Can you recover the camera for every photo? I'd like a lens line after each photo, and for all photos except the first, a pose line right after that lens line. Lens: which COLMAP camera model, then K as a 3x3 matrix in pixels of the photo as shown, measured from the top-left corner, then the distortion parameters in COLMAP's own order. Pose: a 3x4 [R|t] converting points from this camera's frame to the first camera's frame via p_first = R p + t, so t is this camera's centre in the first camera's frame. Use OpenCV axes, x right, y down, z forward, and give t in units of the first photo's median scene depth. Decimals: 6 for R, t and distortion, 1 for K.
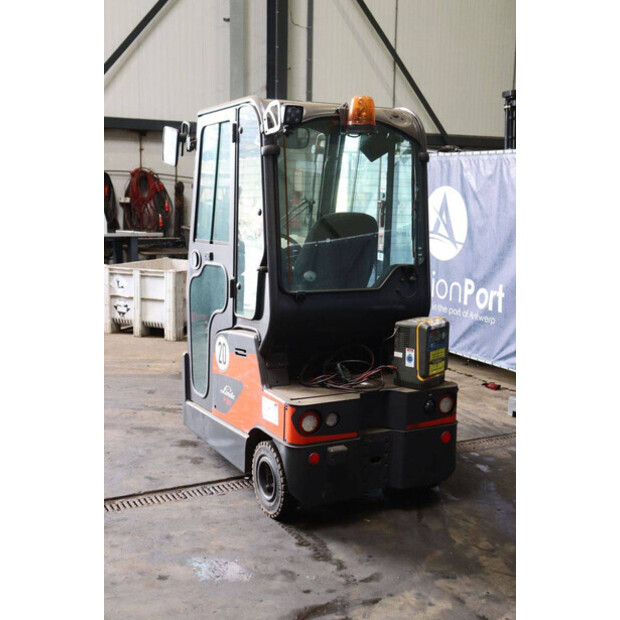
lens RADIAL K [[804.4, 0, 310.2], [0, 804.4, 306.8], [0, 0, 1]] dist [0.061726, 0.000000]
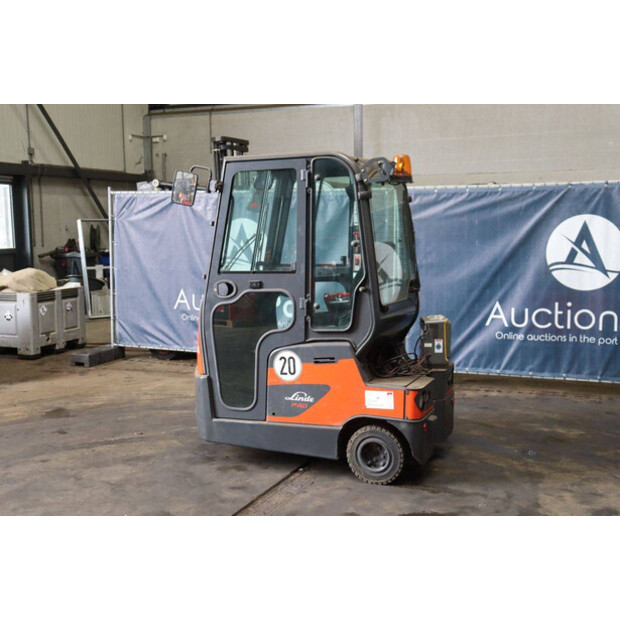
lens RADIAL K [[764.4, 0, 311.5], [0, 764.4, 313.7], [0, 0, 1]] dist [0.023624, 0.000000]
pose [[0.777197, -0.095114, 0.622028, -0.825764], [0.105390, 0.994223, 0.020346, -0.039148], [-0.620370, 0.049743, 0.782731, 0.116157]]
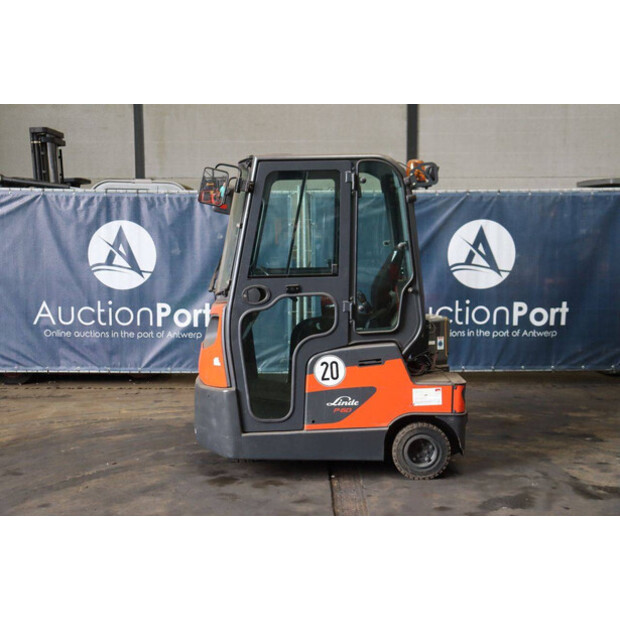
lens RADIAL K [[802.4, 0, 314.6], [0, 802.4, 311.1], [0, 0, 1]] dist [0.051066, 0.000000]
pose [[0.449079, -0.110038, 0.886690, -1.210172], [0.132252, 0.989642, 0.055833, -0.099911], [-0.883650, 0.092193, 0.458980, 0.527200]]
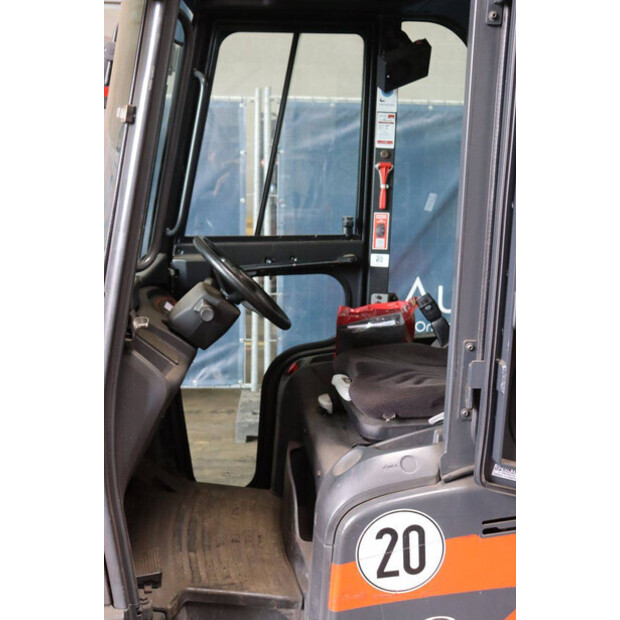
lens RADIAL K [[688.1, 0, 308.9], [0, 688.1, 306.5], [0, 0, 1]] dist [-0.029548, 0.000000]
pose [[0.360848, -0.188721, 0.913331, -0.443979], [0.120447, 0.980541, 0.155021, -0.127555], [-0.924814, 0.054069, 0.376557, 0.981126]]
